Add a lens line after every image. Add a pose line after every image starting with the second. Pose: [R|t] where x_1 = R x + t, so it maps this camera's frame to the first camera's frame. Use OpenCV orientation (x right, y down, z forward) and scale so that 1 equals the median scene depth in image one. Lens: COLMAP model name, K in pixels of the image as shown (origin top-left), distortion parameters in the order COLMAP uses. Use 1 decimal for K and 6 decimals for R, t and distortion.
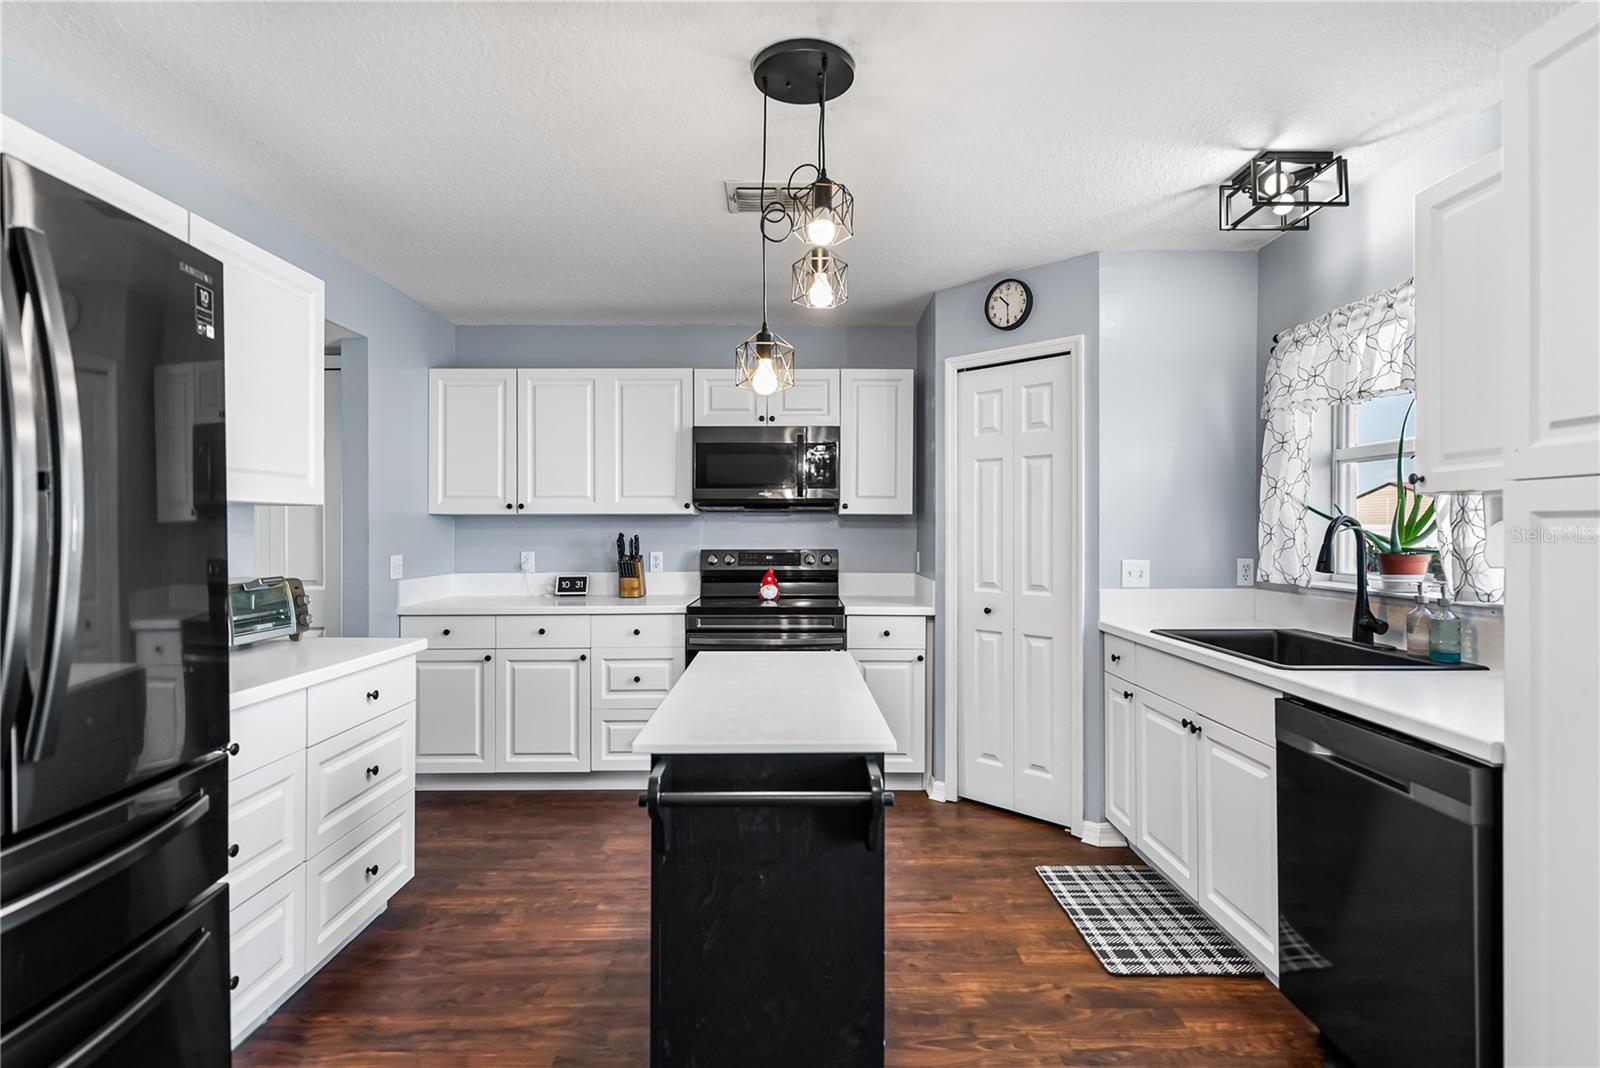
lens RADIAL K [[818.0, 0, 801.1], [0, 818.0, 528.0], [0, 0, 1]] dist [0.002977, 0.000277]
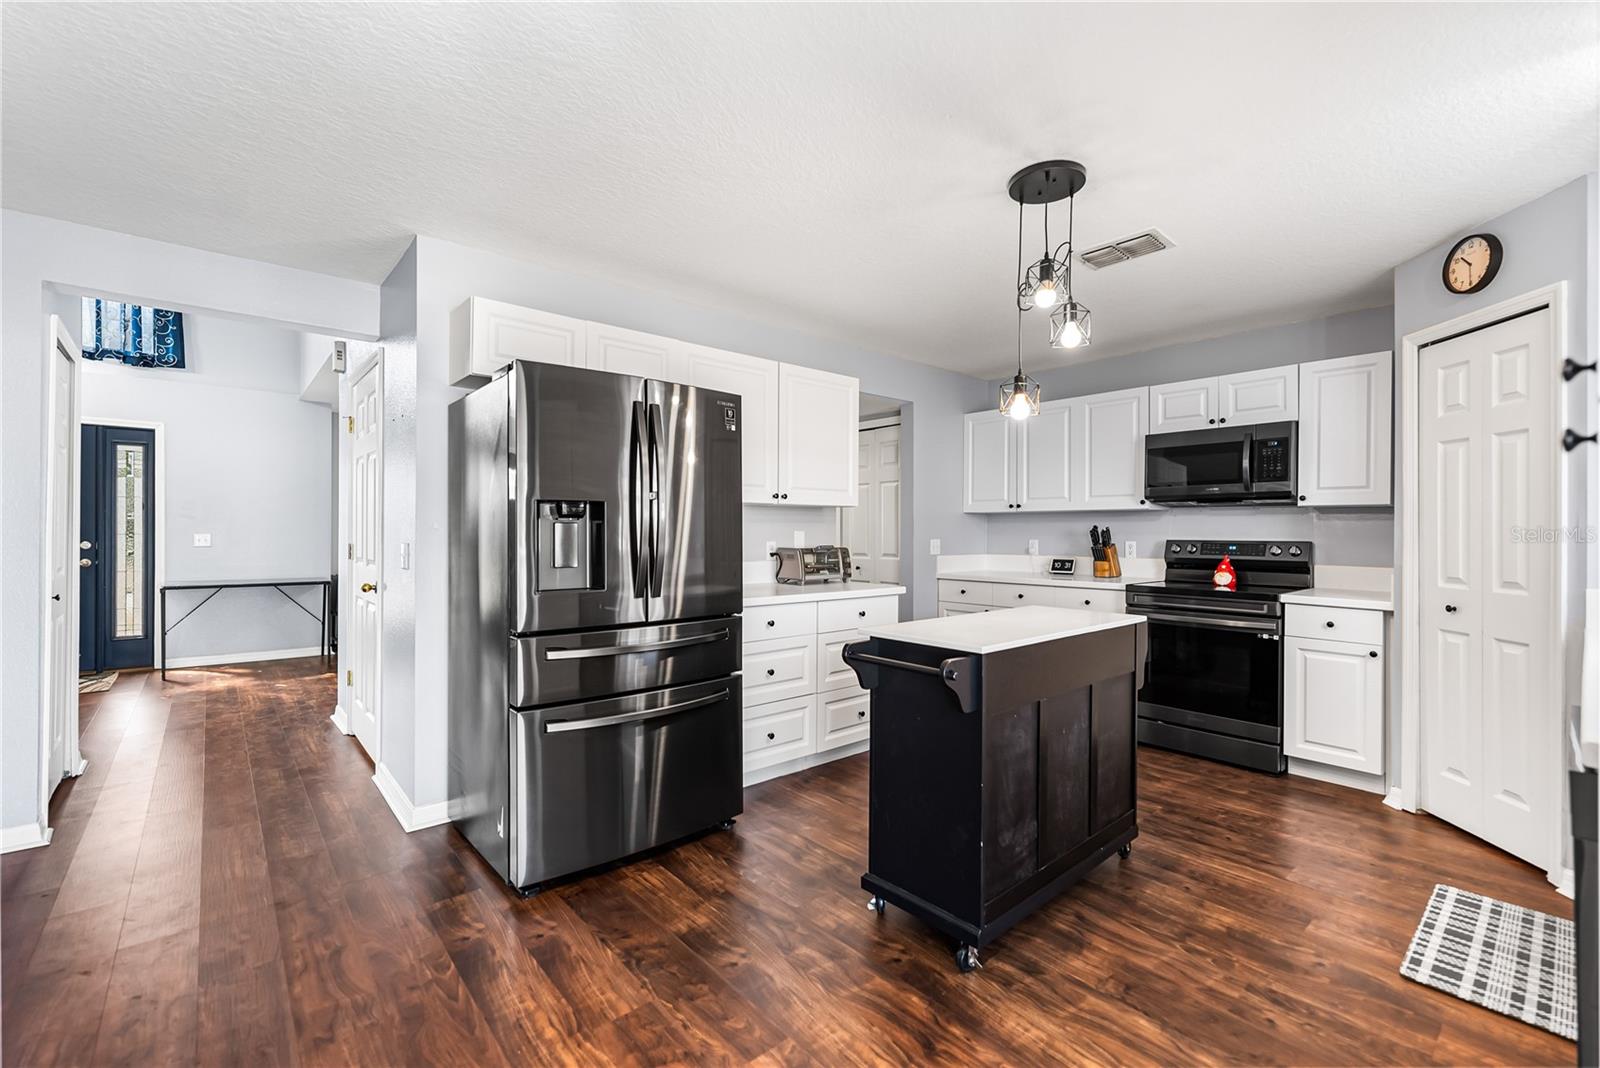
lens RADIAL K [[690.3, 0, 799.1], [0, 690.3, 533.9], [0, 0, 1]] dist [0.001226, 0.000218]
pose [[0.647198, 0.007018, -0.762290, 0.354005], [-0.003235, 0.999974, 0.006459, 0.016654], [0.762315, -0.001715, 0.647204, -0.039648]]
